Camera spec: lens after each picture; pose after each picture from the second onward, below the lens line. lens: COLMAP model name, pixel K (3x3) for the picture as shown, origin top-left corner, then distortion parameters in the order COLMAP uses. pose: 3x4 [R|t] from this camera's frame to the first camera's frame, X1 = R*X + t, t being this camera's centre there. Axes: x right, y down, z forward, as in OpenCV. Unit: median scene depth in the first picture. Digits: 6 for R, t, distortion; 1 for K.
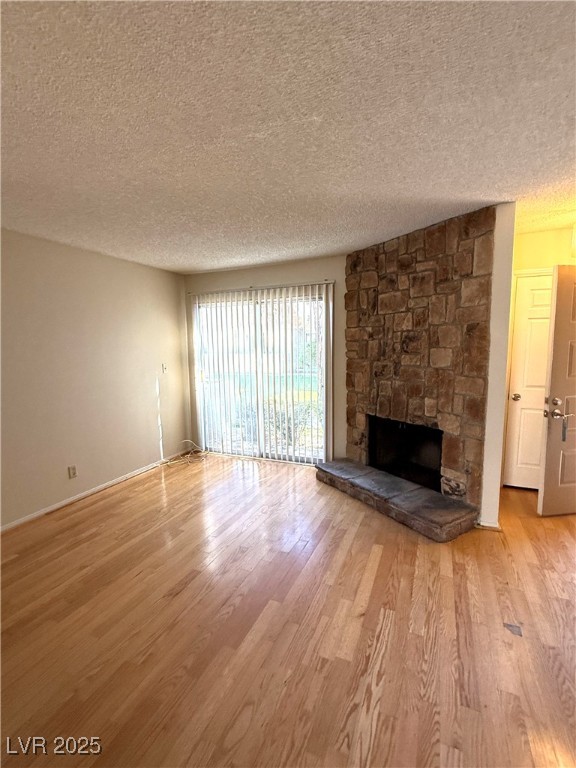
lens RADIAL K [[351.5, 0, 288.9], [0, 351.5, 387.4], [0, 0, 1]] dist [-0.000447, -0.000670]
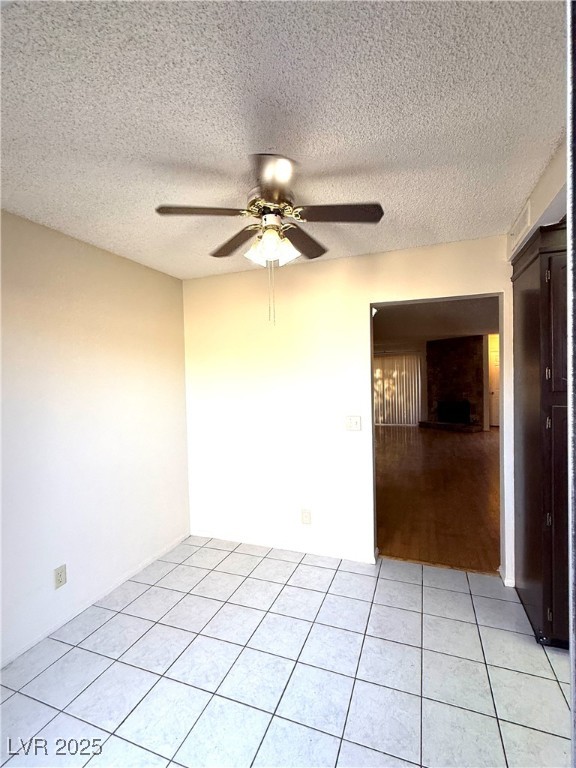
lens RADIAL K [[351.5, 0, 288.9], [0, 351.5, 387.4], [0, 0, 1]] dist [-0.000447, -0.000670]
pose [[0.999052, -0.010024, 0.042363, -1.280251], [0.013775, 0.995919, -0.089190, 0.246795], [-0.041296, 0.089689, 0.995113, -2.017401]]
